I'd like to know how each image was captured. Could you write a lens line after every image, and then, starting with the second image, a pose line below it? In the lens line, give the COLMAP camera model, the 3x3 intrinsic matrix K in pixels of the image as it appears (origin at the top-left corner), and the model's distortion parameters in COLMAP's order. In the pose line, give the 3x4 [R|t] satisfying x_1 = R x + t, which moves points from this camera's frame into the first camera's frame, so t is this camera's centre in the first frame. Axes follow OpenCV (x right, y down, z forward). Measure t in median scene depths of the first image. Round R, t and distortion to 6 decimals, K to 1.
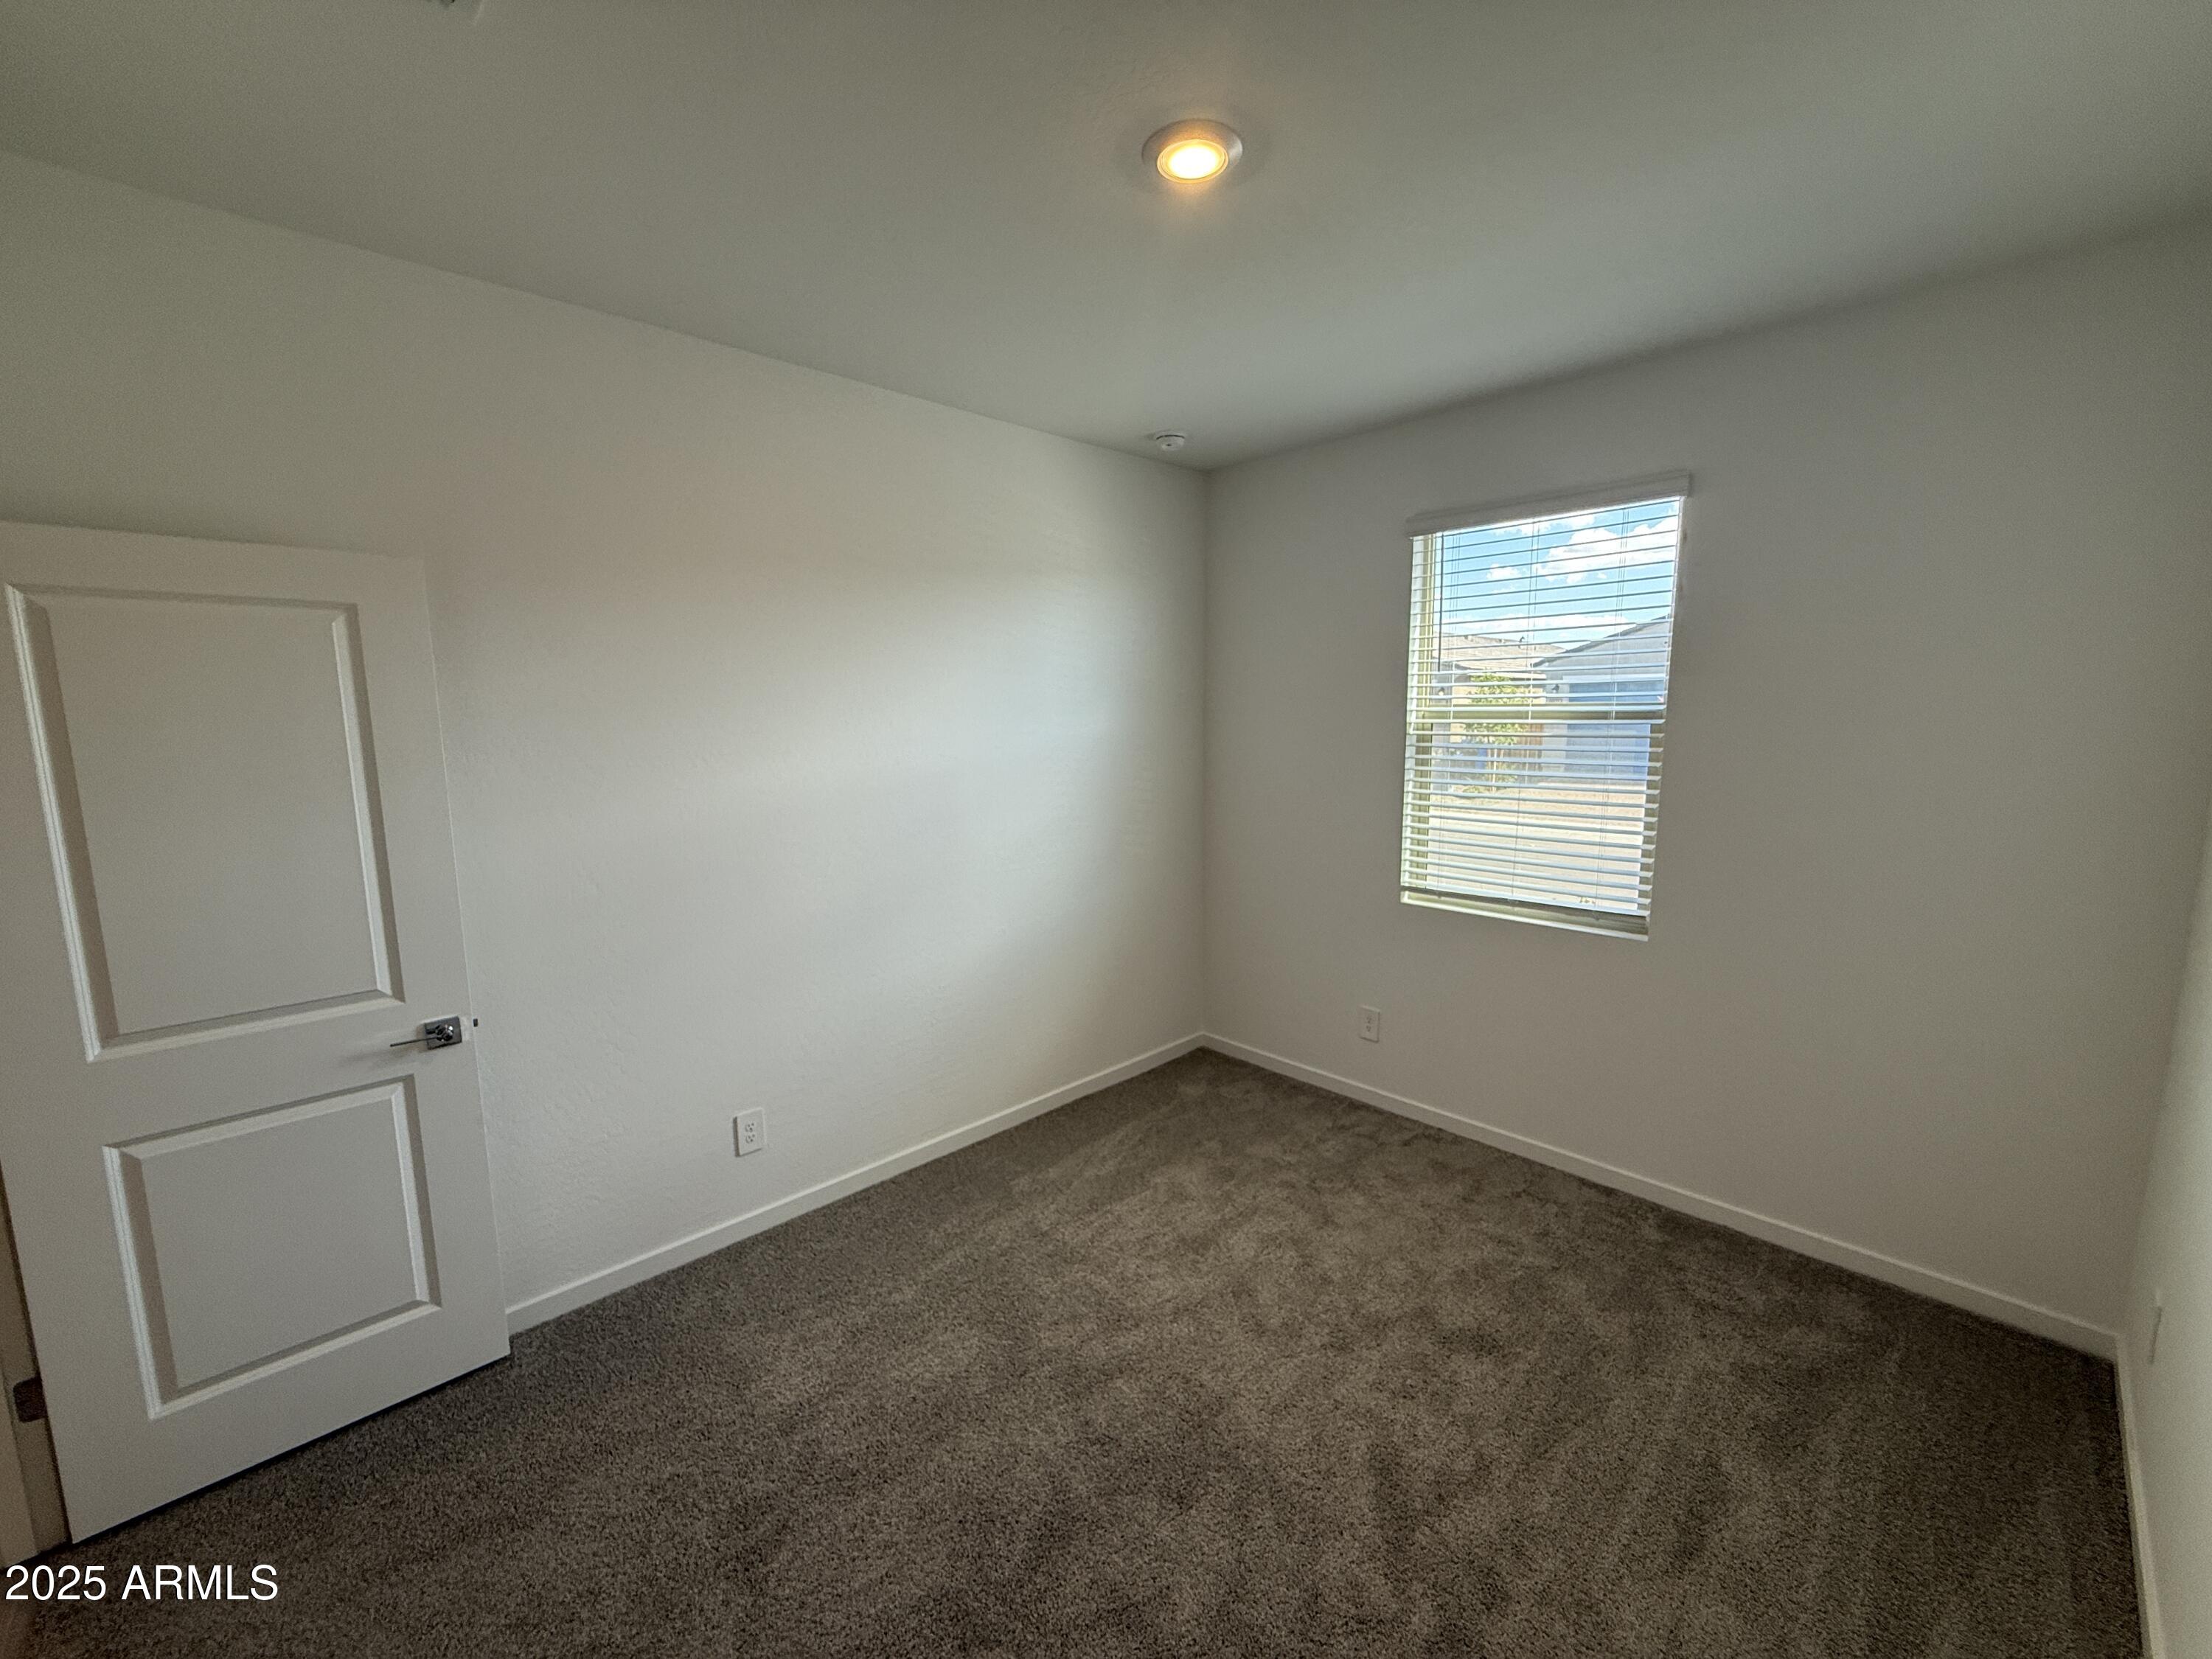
lens RADIAL K [[881.2, 0, 1099.6], [0, 881.2, 831.5], [0, 0, 1]] dist [0.003290, -0.000346]
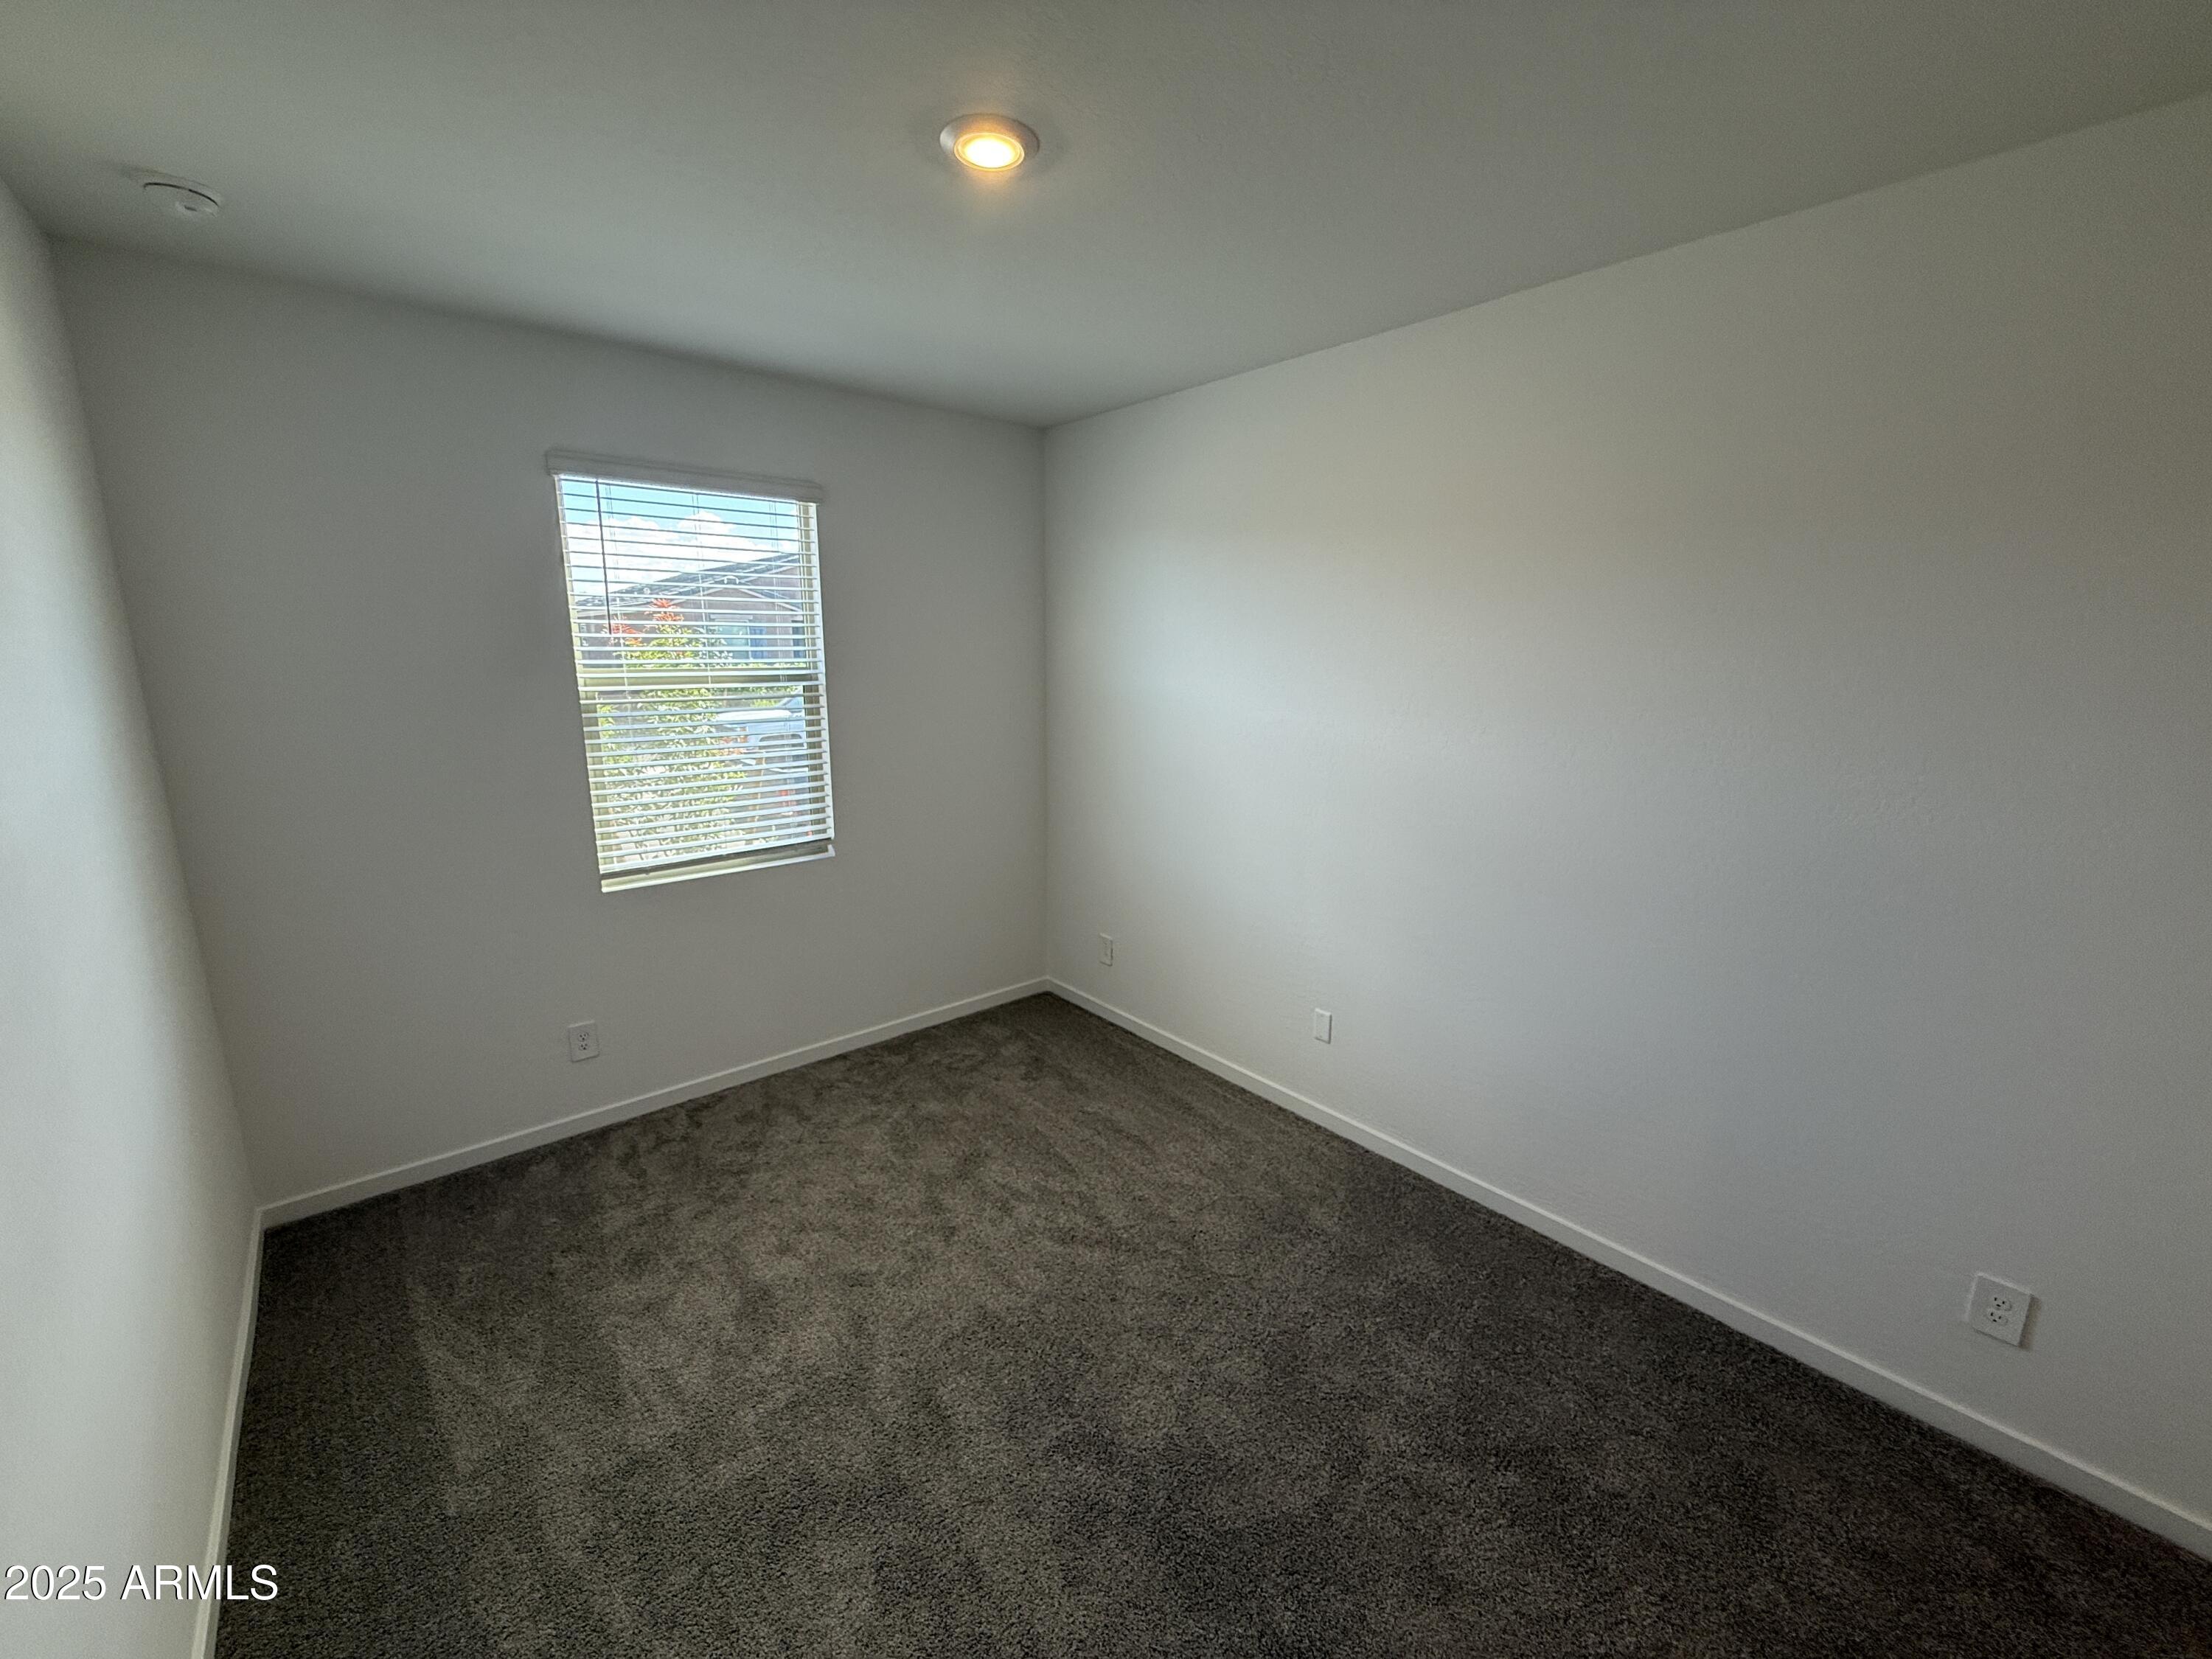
lens RADIAL K [[881.2, 0, 1099.2], [0, 881.2, 828.3], [0, 0, 1]] dist [0.003290, -0.000346]
pose [[0.063797, -0.193659, 0.978992, -0.594097], [0.134495, 0.973710, 0.183850, -0.097485], [-0.988858, 0.119941, 0.088166, 0.503839]]
